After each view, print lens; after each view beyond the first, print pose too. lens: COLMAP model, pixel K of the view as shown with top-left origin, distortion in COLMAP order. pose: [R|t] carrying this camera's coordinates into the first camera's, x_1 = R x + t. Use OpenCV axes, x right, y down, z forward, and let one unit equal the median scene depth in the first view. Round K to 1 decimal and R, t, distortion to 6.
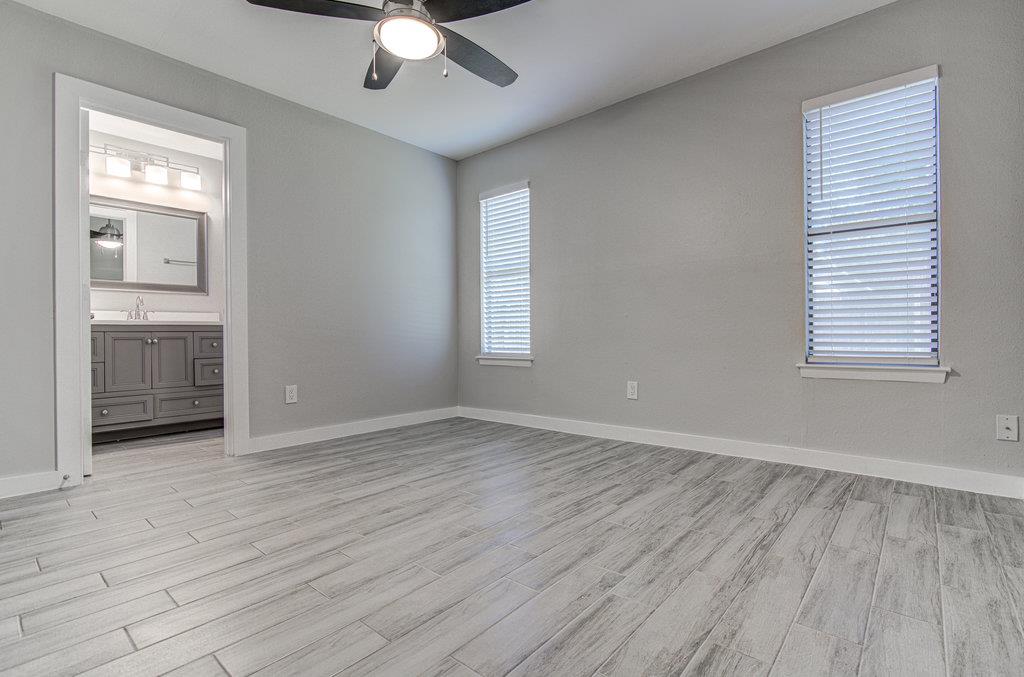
lens RADIAL K [[471.8, 0, 512.0], [0, 471.8, 338.5], [0, 0, 1]] dist [0.000712, 0.000107]
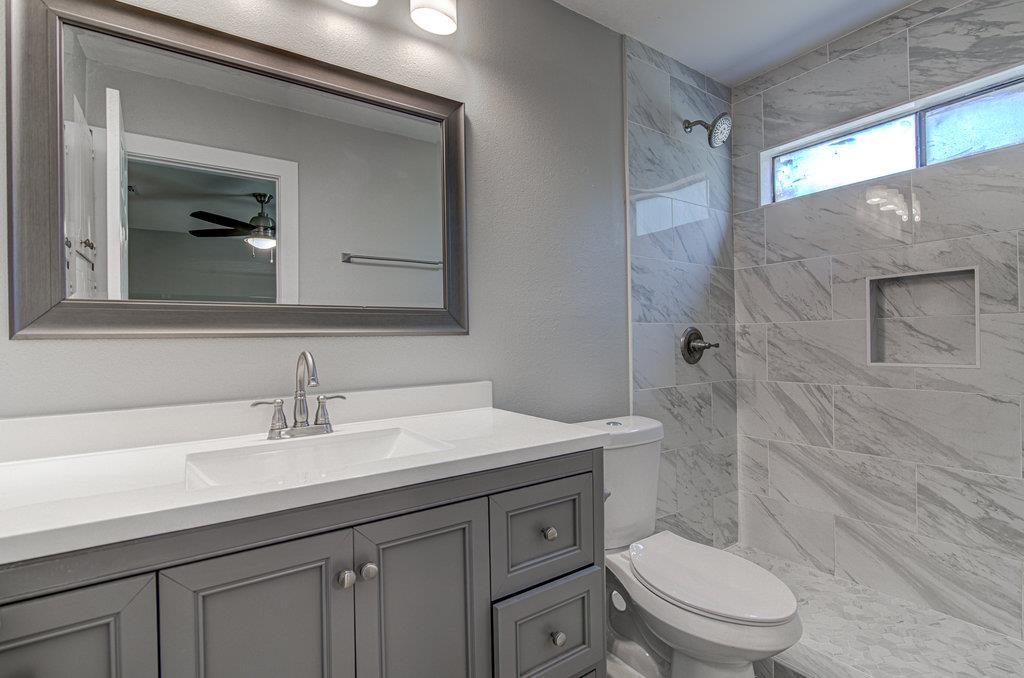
lens RADIAL K [[471.8, 0, 512.0], [0, 471.8, 339.0], [0, 0, 1]] dist [0.000712, 0.000107]
pose [[0.969050, -0.013962, -0.246470, -0.414592], [0.014028, 0.999900, -0.001487, -0.068829], [0.246467, -0.002016, 0.969149, 0.523047]]
